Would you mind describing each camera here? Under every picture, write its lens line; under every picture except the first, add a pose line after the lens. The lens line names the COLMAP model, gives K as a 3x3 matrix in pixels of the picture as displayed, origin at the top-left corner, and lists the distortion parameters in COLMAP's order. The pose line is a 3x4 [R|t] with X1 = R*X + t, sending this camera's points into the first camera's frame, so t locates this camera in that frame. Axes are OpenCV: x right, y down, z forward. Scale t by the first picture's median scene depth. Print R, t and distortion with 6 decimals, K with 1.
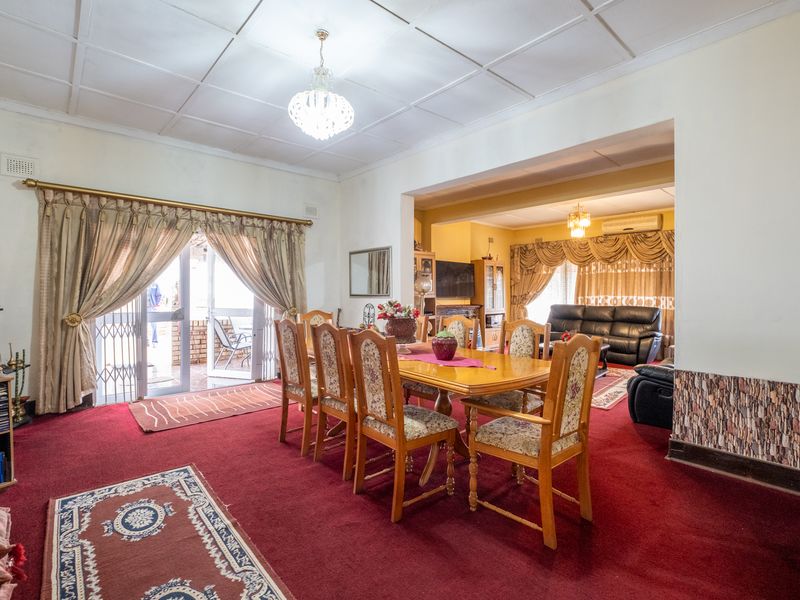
lens RADIAL K [[412.2, 0, 400.8], [0, 412.2, 293.7], [0, 0, 1]] dist [-0.003401, -0.000391]
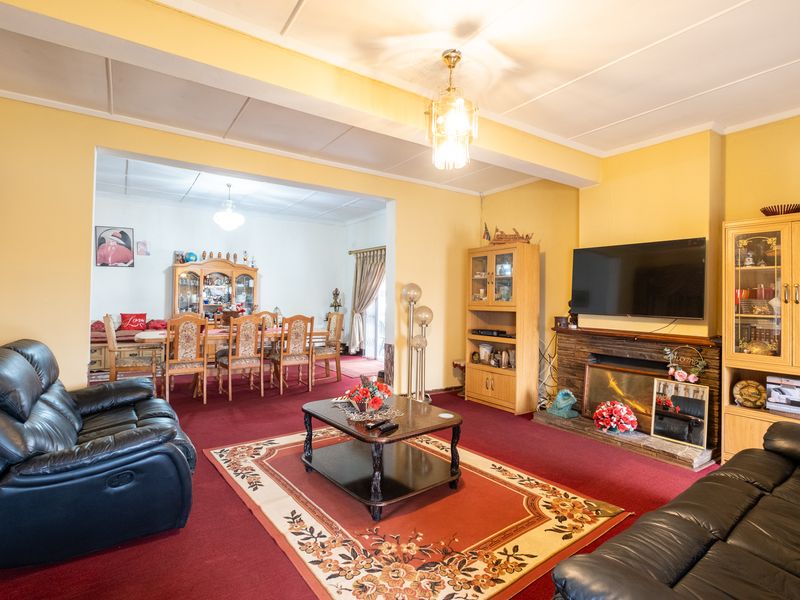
lens RADIAL K [[412.2, 0, 400.8], [0, 412.2, 293.7], [0, 0, 1]] dist [-0.003401, -0.000391]
pose [[-0.175787, -0.010657, -0.984371, 0.651238], [-0.014572, 0.999860, -0.008222, -0.009461], [0.984320, 0.012899, -0.175918, 0.801302]]
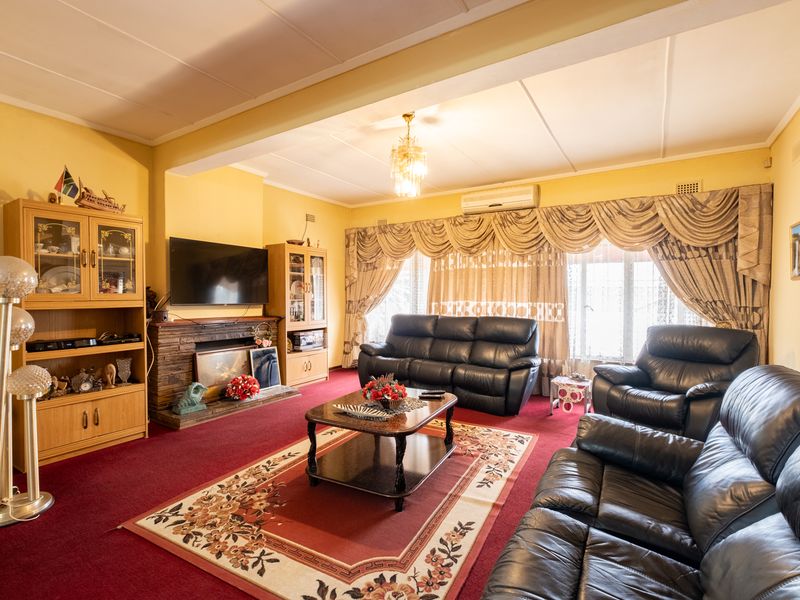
lens RADIAL K [[412.2, 0, 400.8], [0, 412.2, 293.7], [0, 0, 1]] dist [-0.003401, -0.000391]
pose [[0.966328, 0.003470, 0.257289, 0.217959], [-0.001484, 0.999968, -0.007913, -0.002266], [-0.257308, 0.007265, 0.966302, 0.366881]]
